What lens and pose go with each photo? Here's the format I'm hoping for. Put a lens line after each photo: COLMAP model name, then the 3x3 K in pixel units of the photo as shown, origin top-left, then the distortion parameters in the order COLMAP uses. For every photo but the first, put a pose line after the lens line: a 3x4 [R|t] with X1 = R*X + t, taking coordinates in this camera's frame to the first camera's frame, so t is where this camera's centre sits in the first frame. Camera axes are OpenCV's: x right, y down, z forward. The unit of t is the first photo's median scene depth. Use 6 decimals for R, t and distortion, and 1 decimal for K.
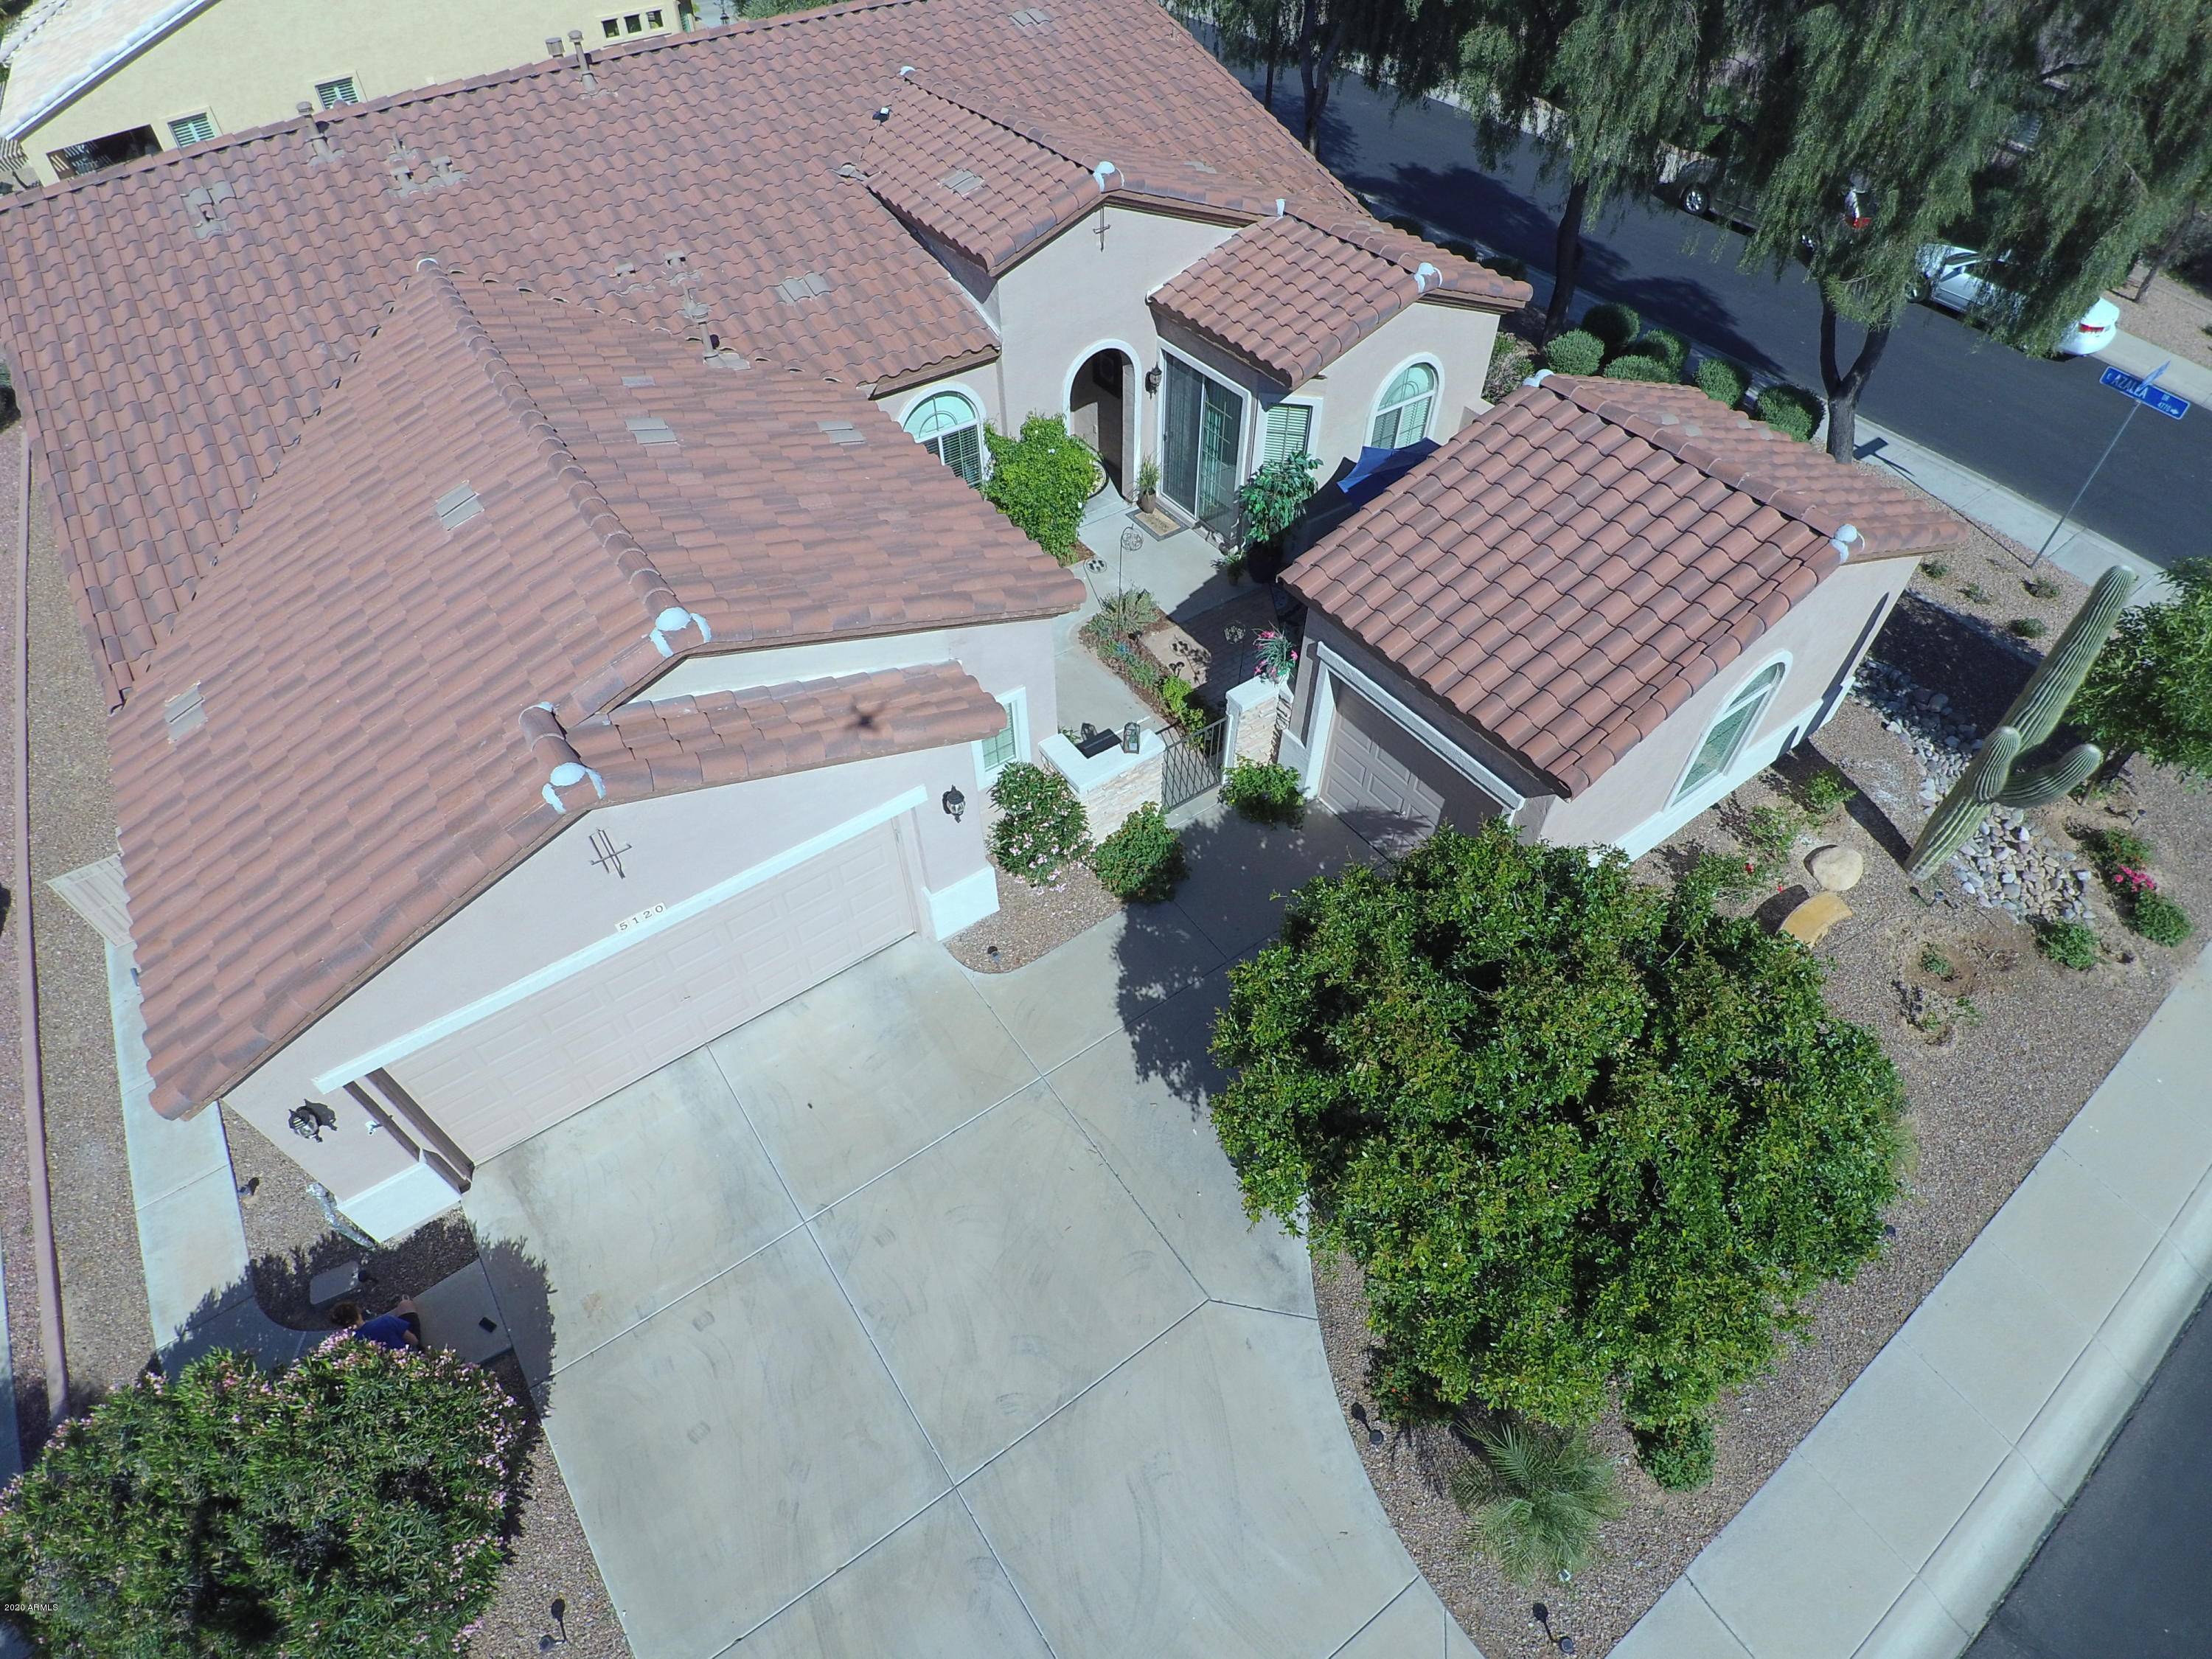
lens RADIAL K [[1136.6, 0, 1107.6], [0, 1136.6, 841.7], [0, 0, 1]] dist [-0.050880, -0.010544]
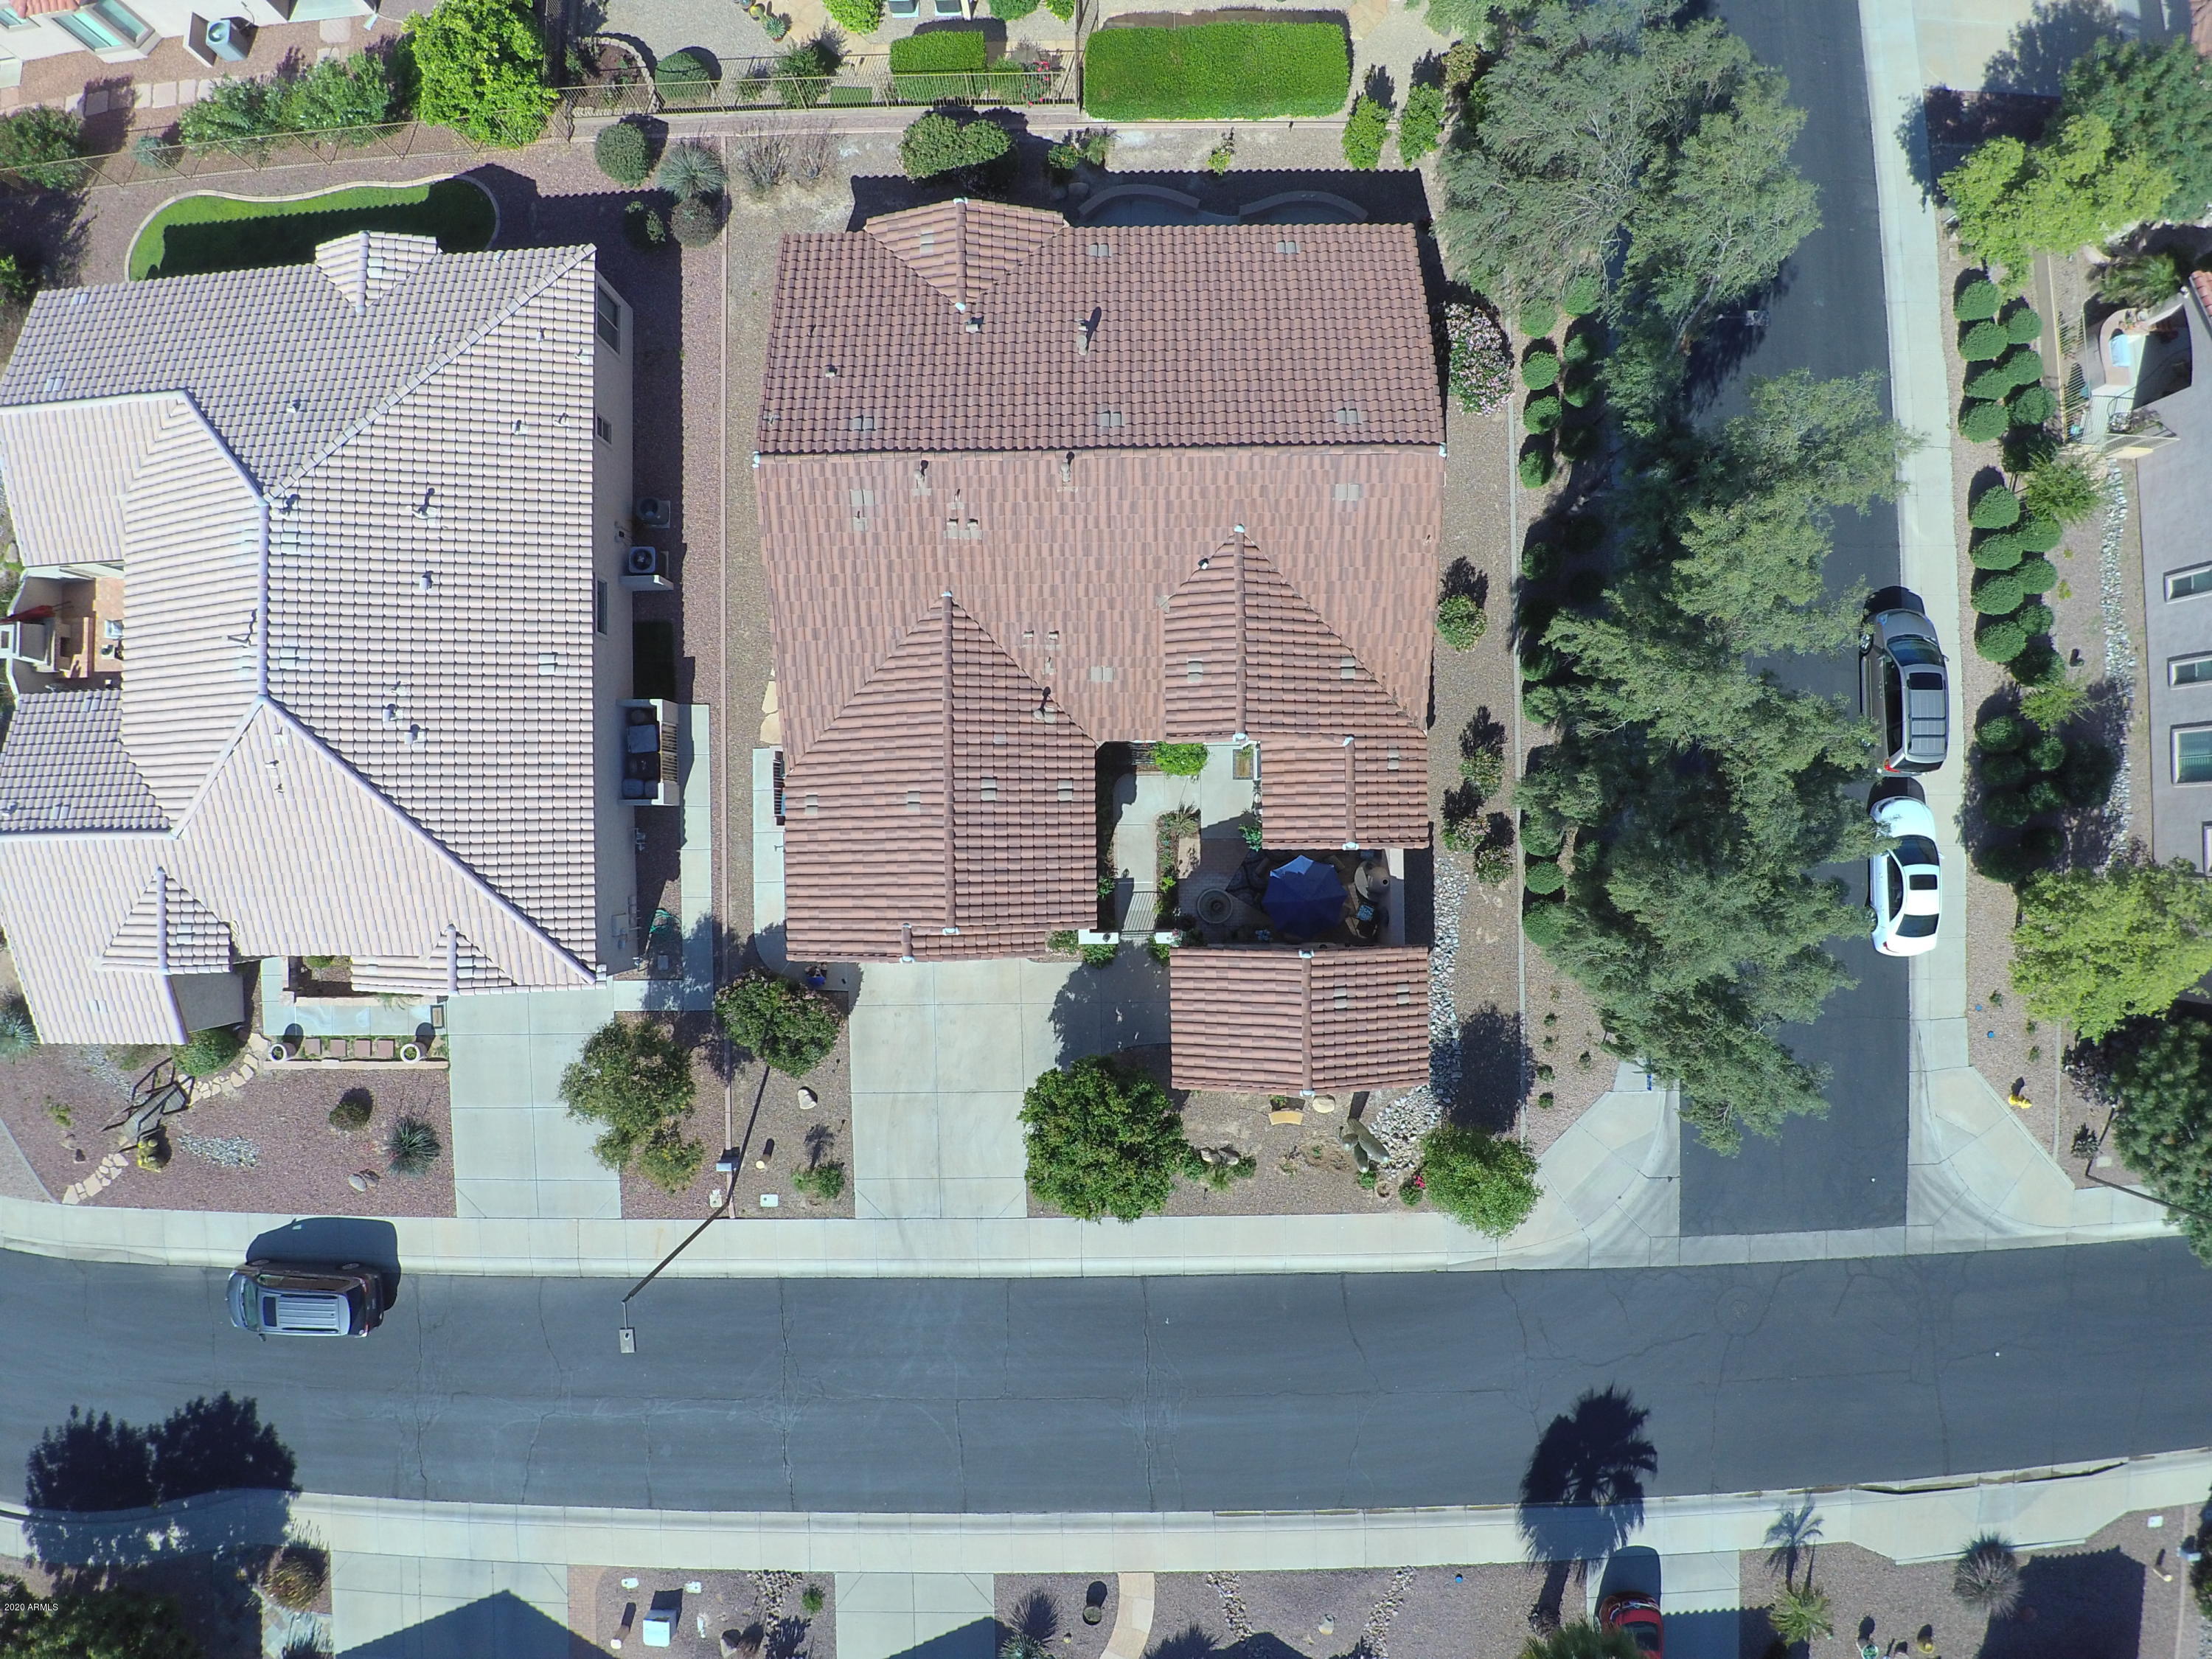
lens RADIAL K [[1136.6, 0, 1114.7], [0, 1136.6, 828.8], [0, 0, 1]] dist [-0.050880, -0.010544]
pose [[0.822819, 0.568301, -0.001813, -0.094792], [-0.426794, 0.620037, 0.658332, -1.896972], [0.375255, -0.540913, 0.752726, -0.803897]]
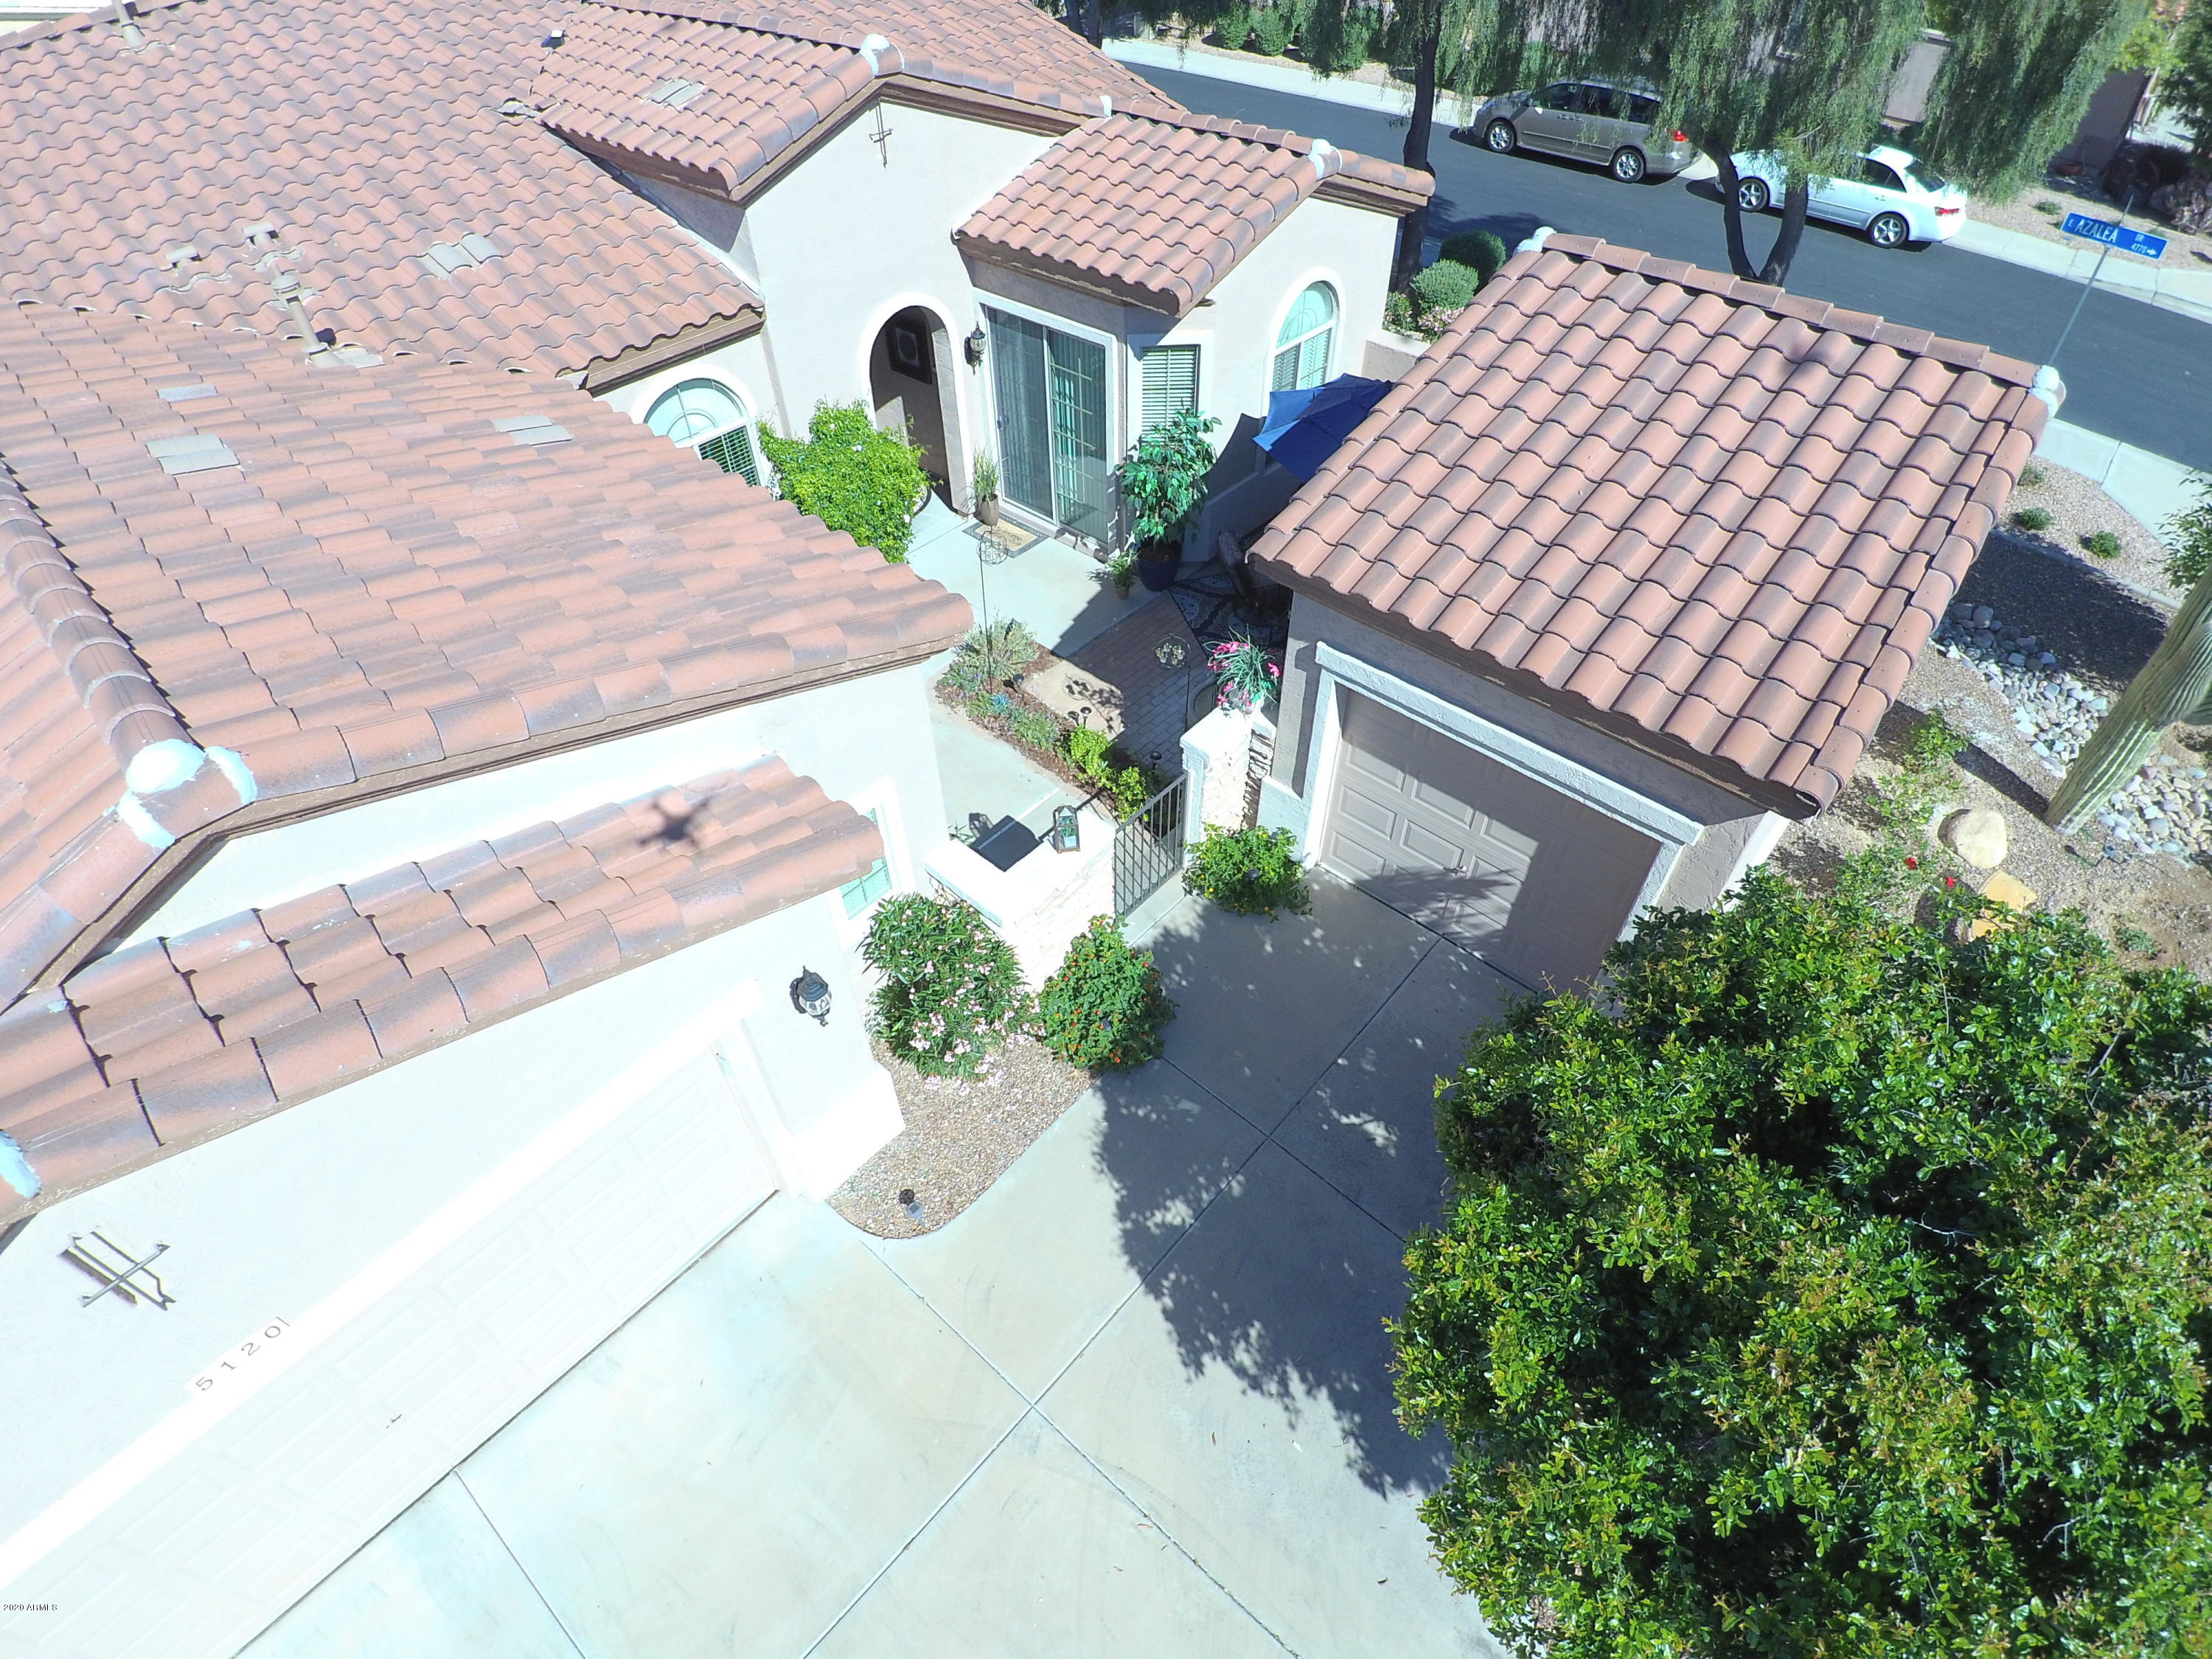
lens RADIAL K [[1136.6, 0, 1109.2], [0, 1136.6, 837.2], [0, 0, 1]] dist [-0.050880, -0.010544]
pose [[0.974563, -0.167095, 0.149350, -0.050239], [0.174344, 0.983999, -0.036745, -0.056214], [-0.140820, 0.061848, 0.988101, 0.339477]]
